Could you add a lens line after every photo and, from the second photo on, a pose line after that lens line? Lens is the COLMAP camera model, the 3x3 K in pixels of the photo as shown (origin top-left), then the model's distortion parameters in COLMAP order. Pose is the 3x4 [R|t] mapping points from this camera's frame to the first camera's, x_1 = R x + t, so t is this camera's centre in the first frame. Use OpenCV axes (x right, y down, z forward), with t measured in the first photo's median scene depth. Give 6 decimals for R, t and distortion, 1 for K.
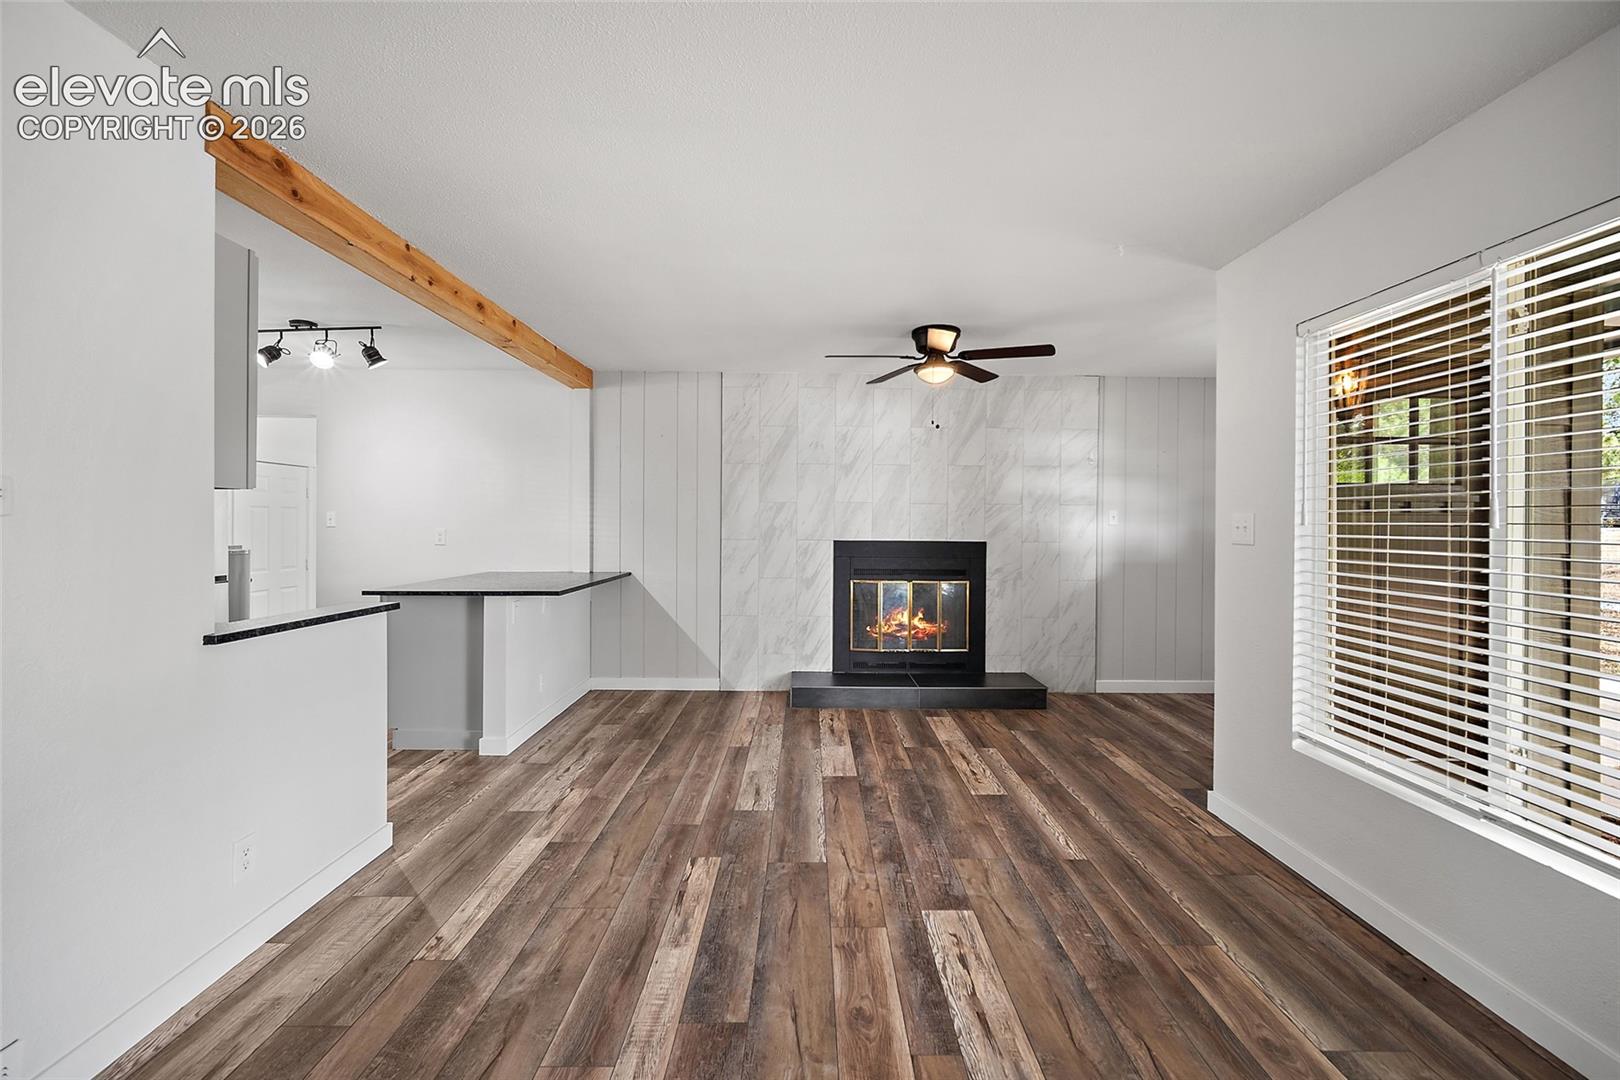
lens RADIAL K [[642.5, 0, 815.7], [0, 642.5, 525.8], [0, 0, 1]] dist [-0.001278, -0.000076]
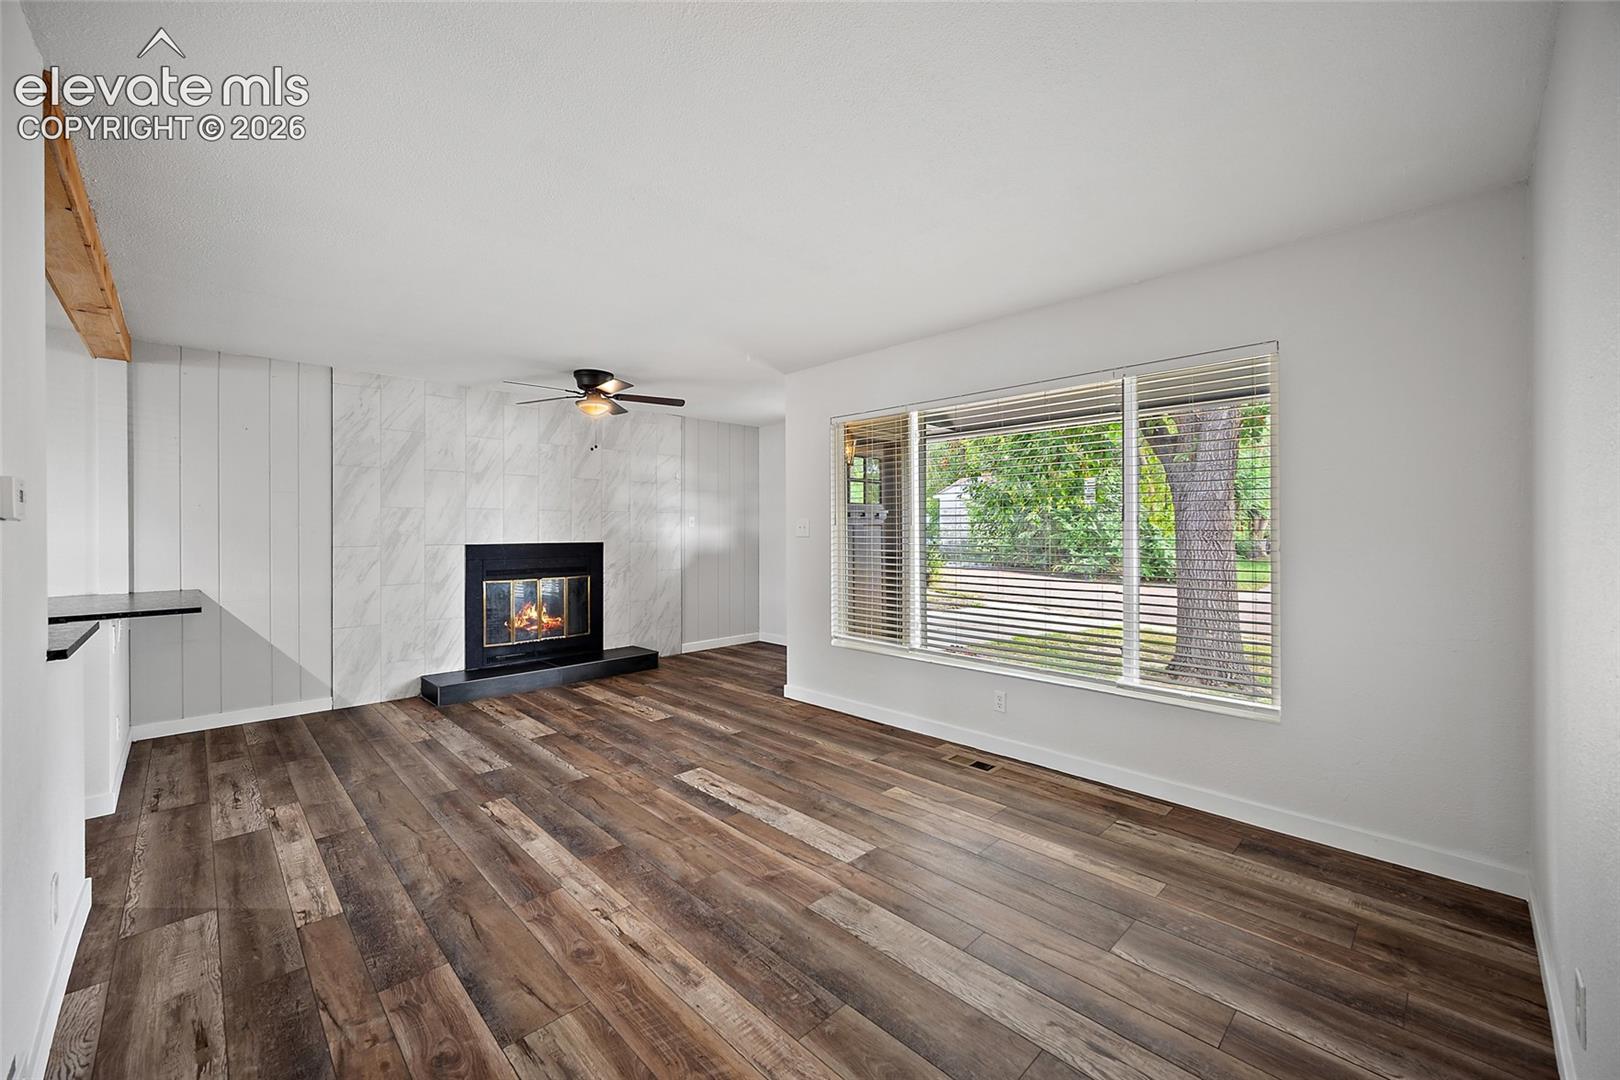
lens RADIAL K [[642.5, 0, 815.7], [0, 642.5, 525.8], [0, 0, 1]] dist [-0.001278, -0.000076]
pose [[0.721079, -0.007656, 0.692810, -0.464060], [0.013457, 0.999905, -0.002957, 0.004571], [-0.692722, 0.011455, 0.721114, -0.254176]]
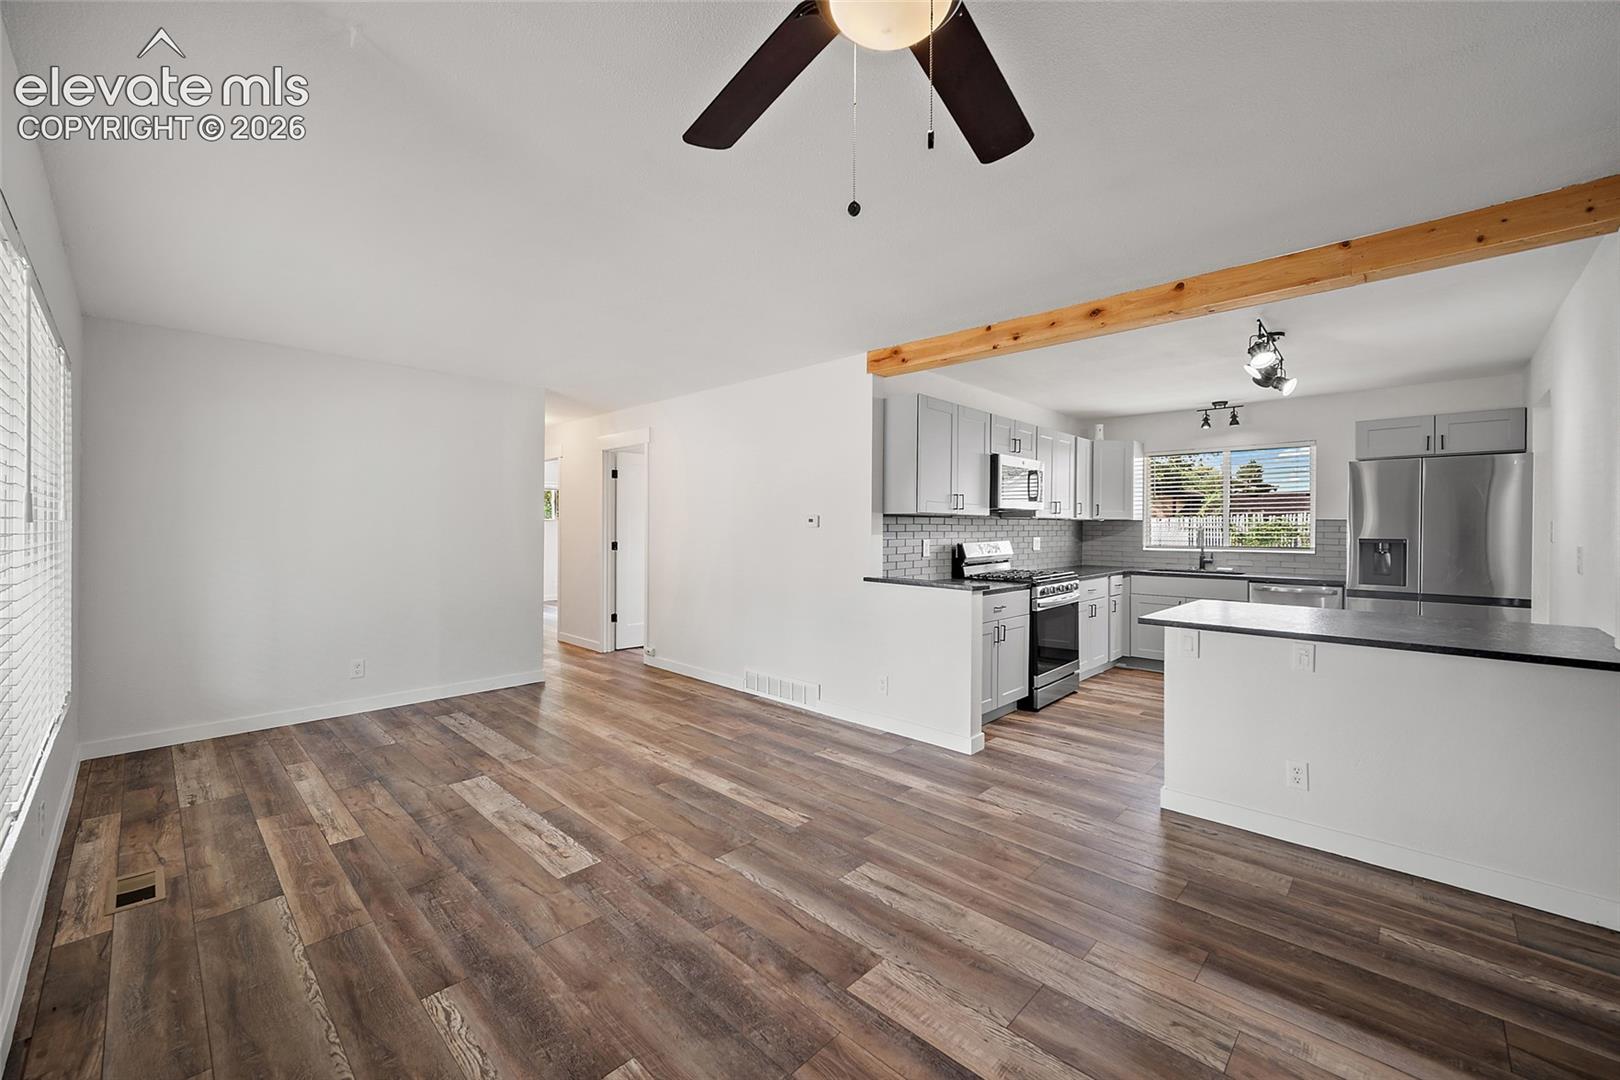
lens RADIAL K [[642.5, 0, 815.7], [0, 642.5, 525.8], [0, 0, 1]] dist [-0.001278, -0.000076]
pose [[-0.697680, -0.012825, -0.716295, 0.517844], [-0.013453, 0.999898, -0.004800, -0.001781], [0.716283, 0.006287, -0.697781, 1.471737]]
